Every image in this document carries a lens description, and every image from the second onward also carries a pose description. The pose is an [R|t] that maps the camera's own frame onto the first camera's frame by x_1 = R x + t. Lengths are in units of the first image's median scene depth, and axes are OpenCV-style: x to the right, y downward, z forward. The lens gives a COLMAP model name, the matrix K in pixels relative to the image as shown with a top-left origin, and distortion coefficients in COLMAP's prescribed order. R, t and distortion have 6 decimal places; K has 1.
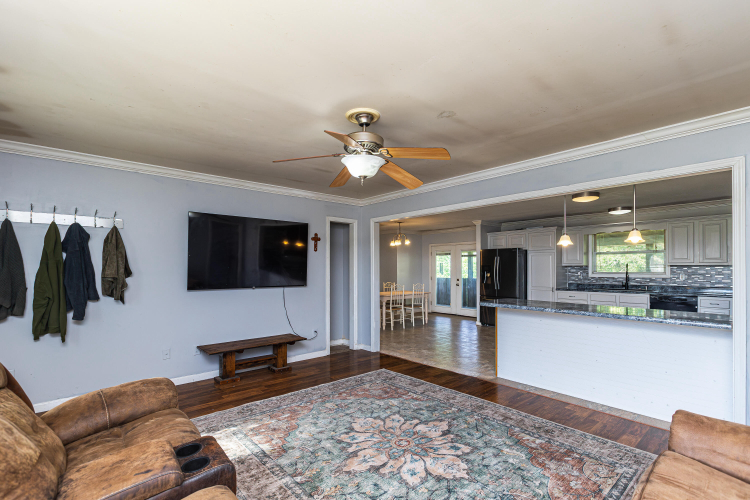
lens RADIAL K [[345.2, 0, 376.1], [0, 345.2, 259.0], [0, 0, 1]] dist [-0.000876, -0.000071]
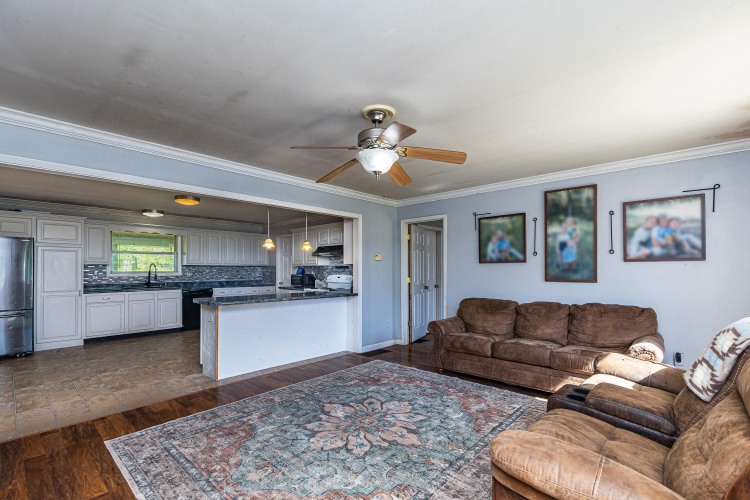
lens RADIAL K [[335.7, 0, 374.6], [0, 335.7, 270.4], [0, 0, 1]] dist [-0.000401, -0.000016]
pose [[-0.102693, -0.001758, 0.994712, -0.779058], [-0.025891, 0.999664, -0.000907, 0.038121], [-0.994376, -0.025847, -0.102704, 0.858897]]
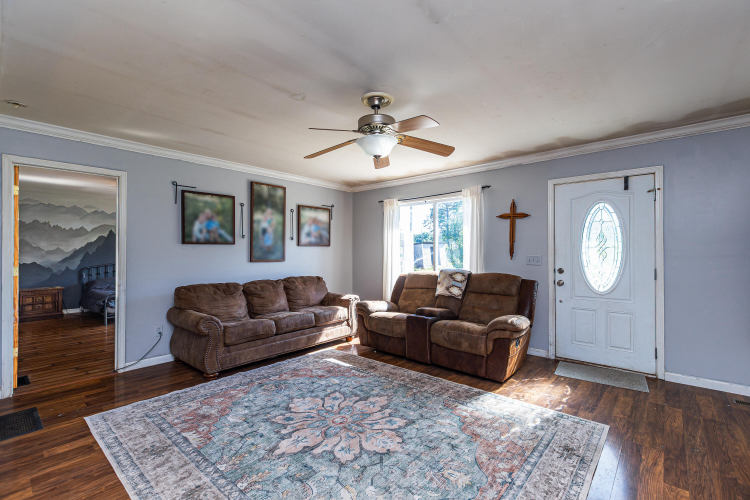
lens RADIAL K [[338.8, 0, 375.0], [0, 338.8, 250.0], [0, 0, 1]] dist [0.000166, 0.000055]
pose [[-0.992022, 0.001566, -0.126058, 0.076929], [0.005837, 0.999421, -0.033520, 0.061118], [0.125933, -0.033988, -0.991456, 1.558915]]
